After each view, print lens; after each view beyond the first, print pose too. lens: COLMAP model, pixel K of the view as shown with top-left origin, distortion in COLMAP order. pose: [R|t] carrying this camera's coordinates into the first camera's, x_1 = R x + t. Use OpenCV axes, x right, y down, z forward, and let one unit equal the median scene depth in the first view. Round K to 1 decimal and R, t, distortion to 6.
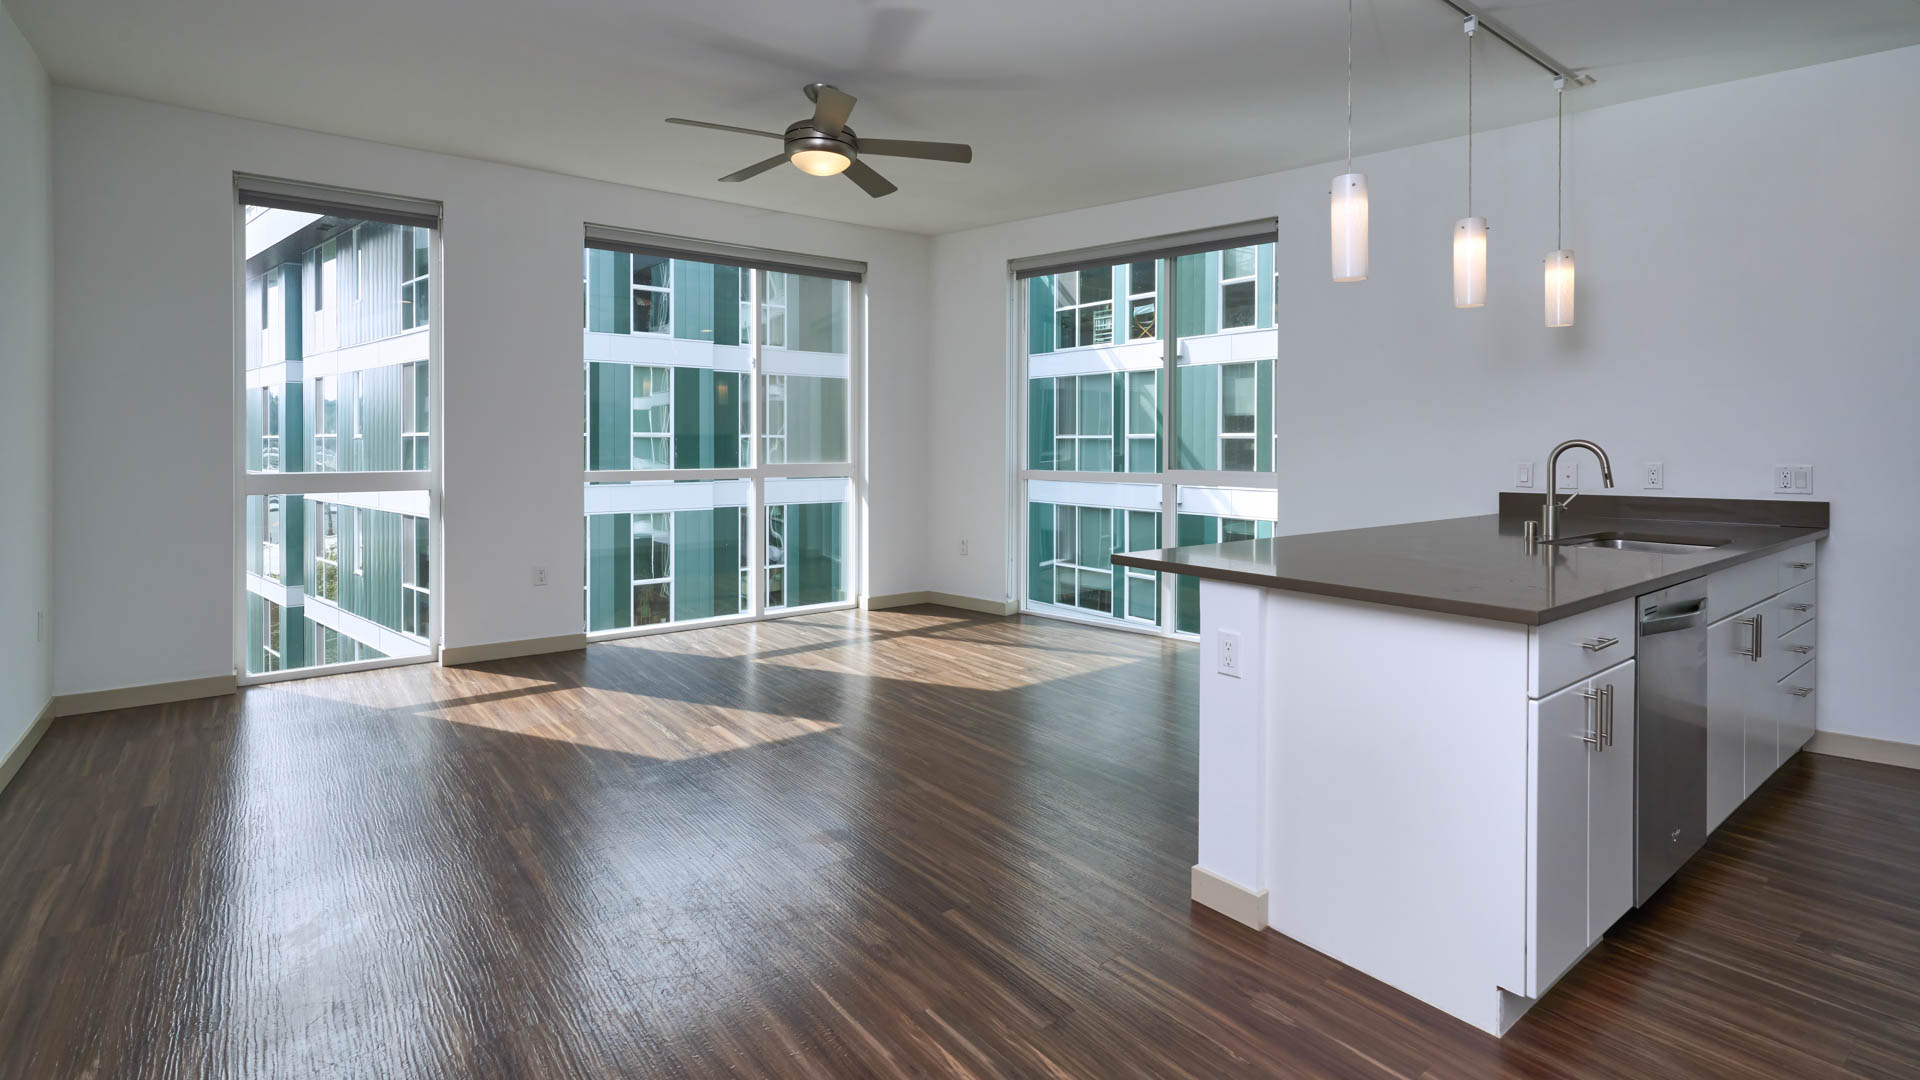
lens RADIAL K [[901.9, 0, 960.0], [0, 901.9, 540.0], [0, 0, 1]] dist [0.019843, -0.000180]
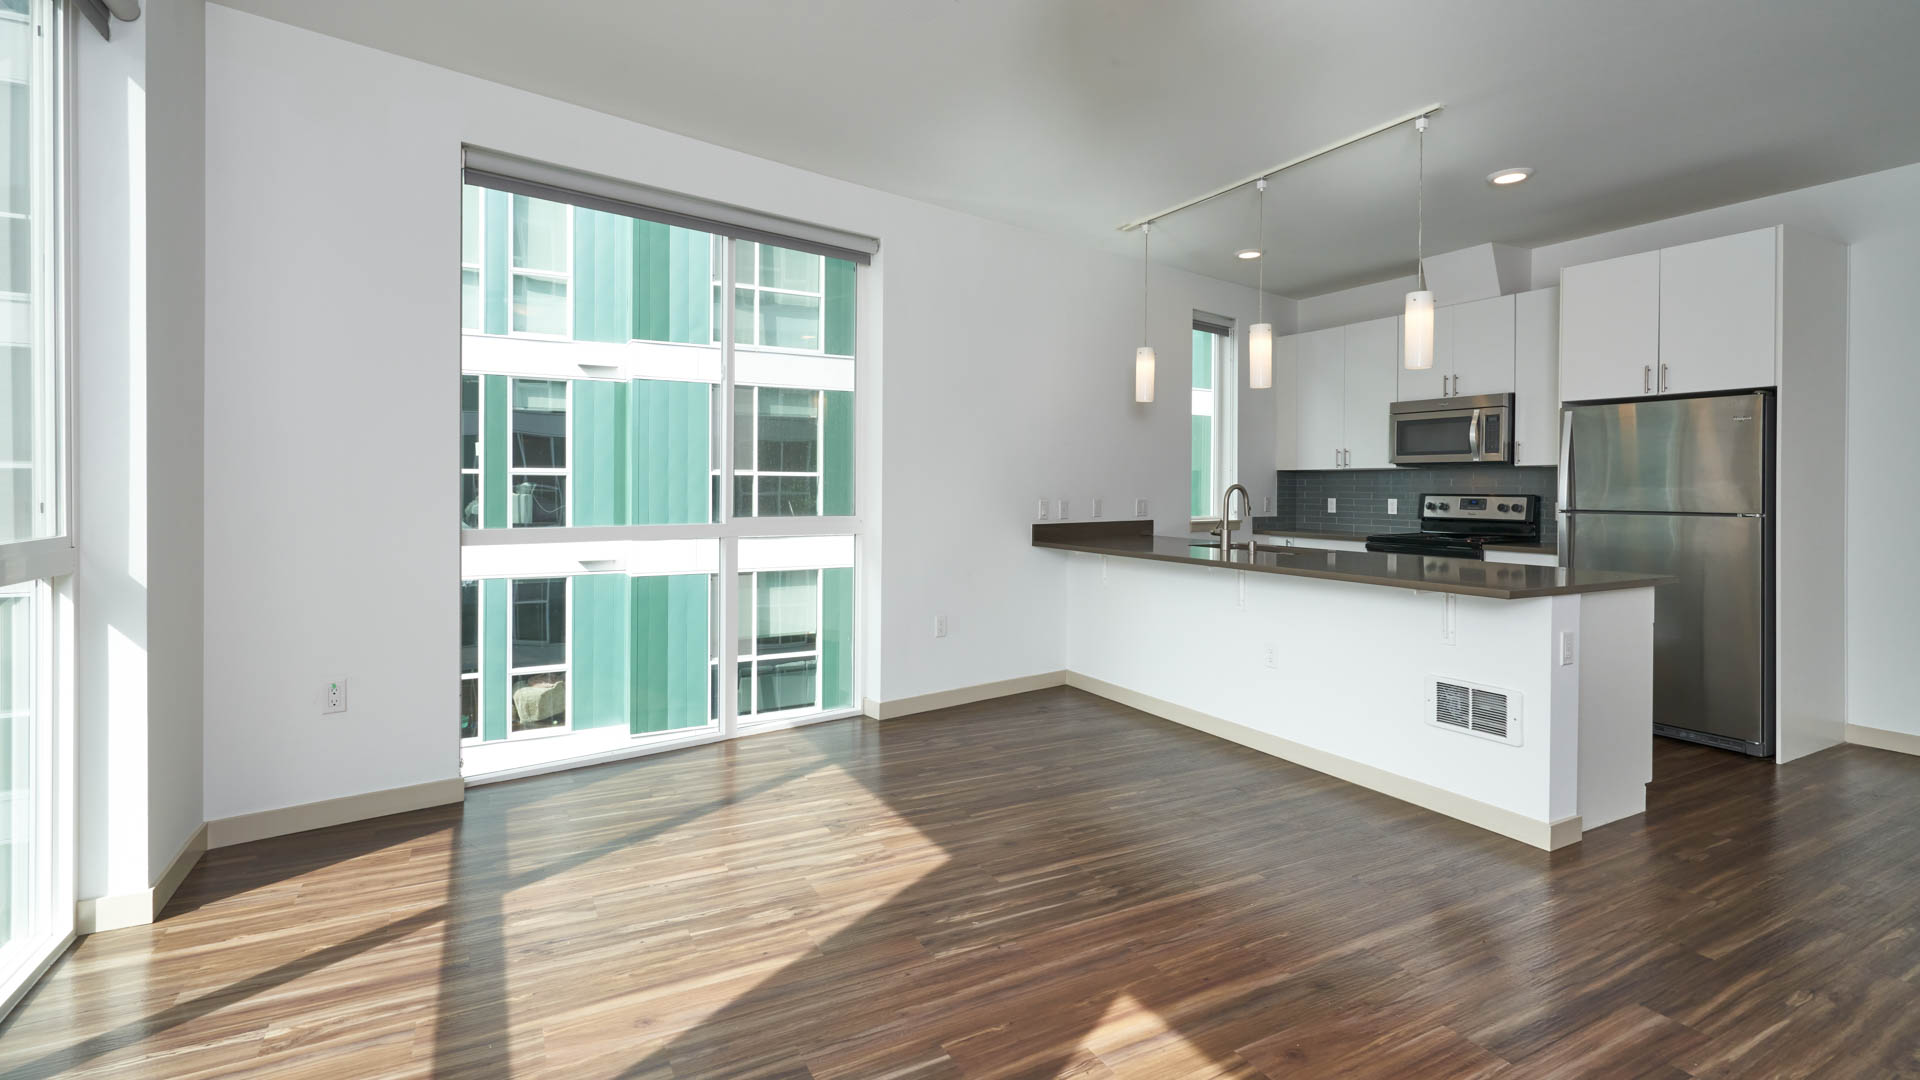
lens RADIAL K [[901.9, 0, 960.0], [0, 901.9, 540.0], [0, 0, 1]] dist [0.019843, -0.000180]
pose [[0.166597, -0.060948, 0.984140, -0.517473], [0.103832, 0.993623, 0.043959, -0.078371], [-0.980543, 0.094862, 0.171863, 0.741355]]
